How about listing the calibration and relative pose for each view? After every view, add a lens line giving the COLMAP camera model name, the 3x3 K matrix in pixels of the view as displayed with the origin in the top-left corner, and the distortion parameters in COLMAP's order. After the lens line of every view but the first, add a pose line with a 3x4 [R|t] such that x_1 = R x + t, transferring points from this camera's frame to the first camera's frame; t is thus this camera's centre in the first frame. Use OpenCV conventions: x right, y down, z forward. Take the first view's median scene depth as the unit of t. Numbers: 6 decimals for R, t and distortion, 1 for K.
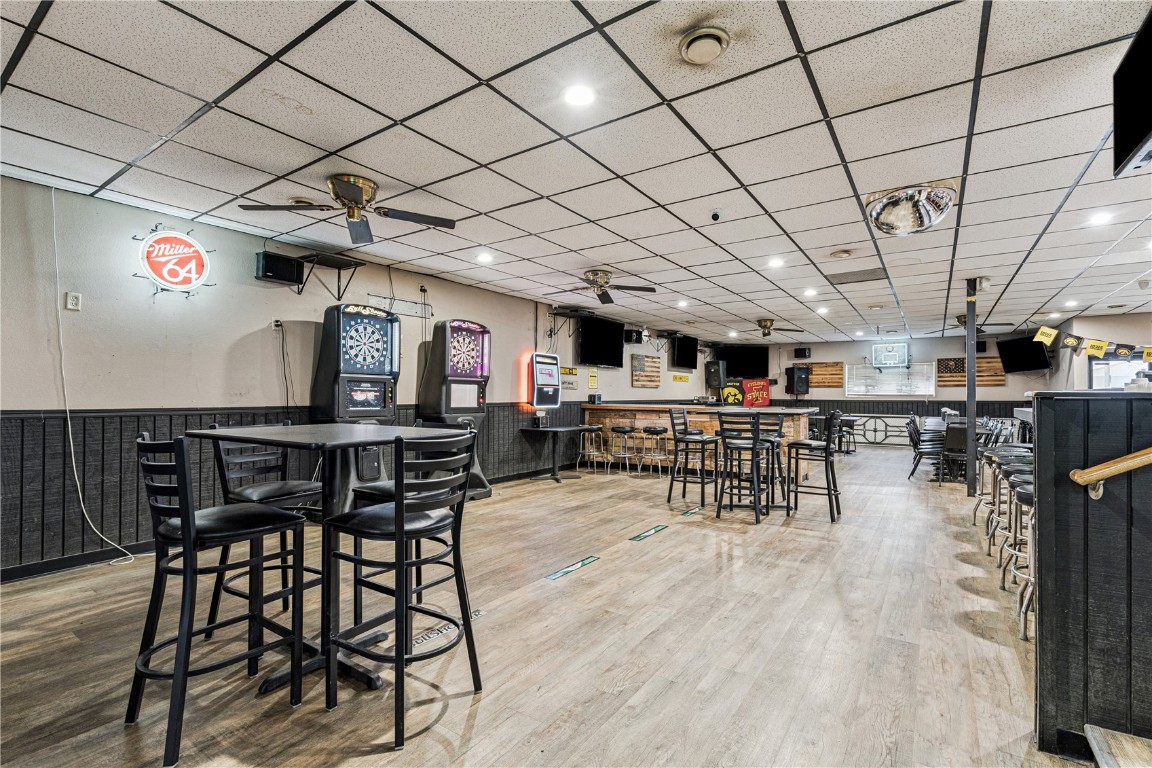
lens RADIAL K [[527.7, 0, 581.1], [0, 527.7, 394.0], [0, 0, 1]] dist [0.000243, 0.000073]
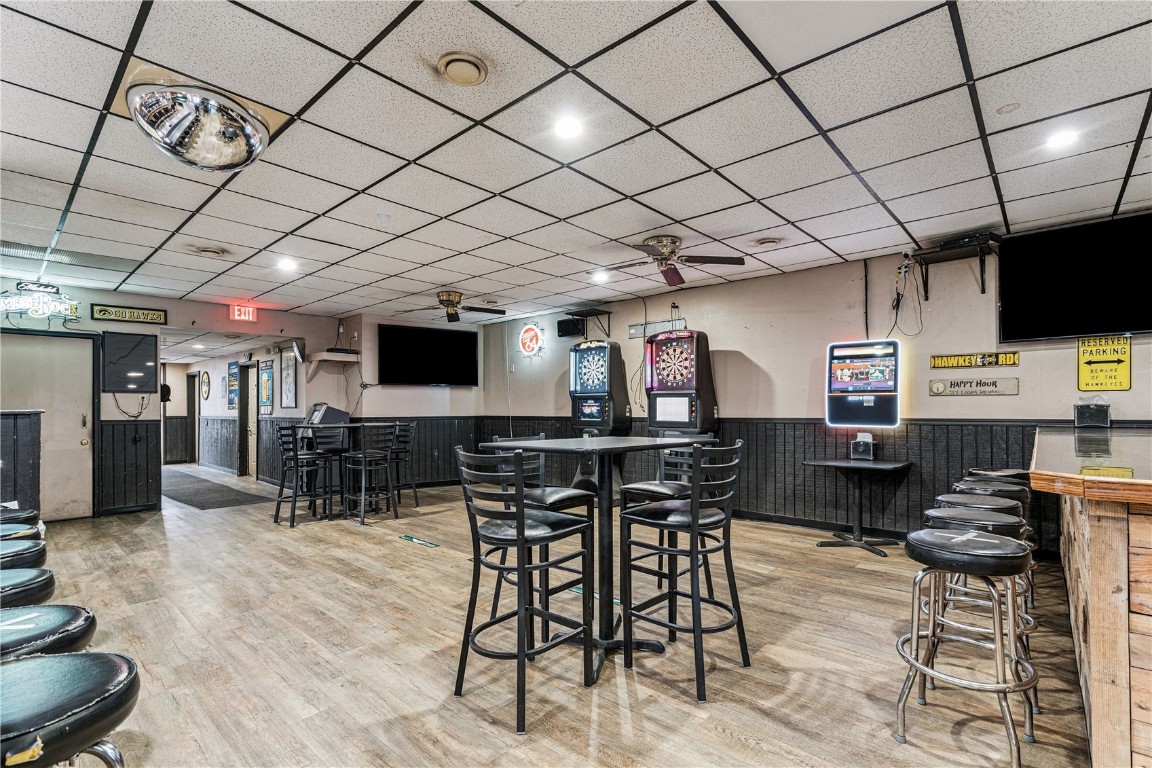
lens RADIAL K [[522.8, 0, 579.9], [0, 522.8, 407.5], [0, 0, 1]] dist [-0.018072, 0.000129]
pose [[-0.127432, -0.008442, -0.991811, 0.747043], [0.002900, 0.999956, -0.008884, 0.007986], [0.991843, -0.004008, -0.127402, 0.964219]]
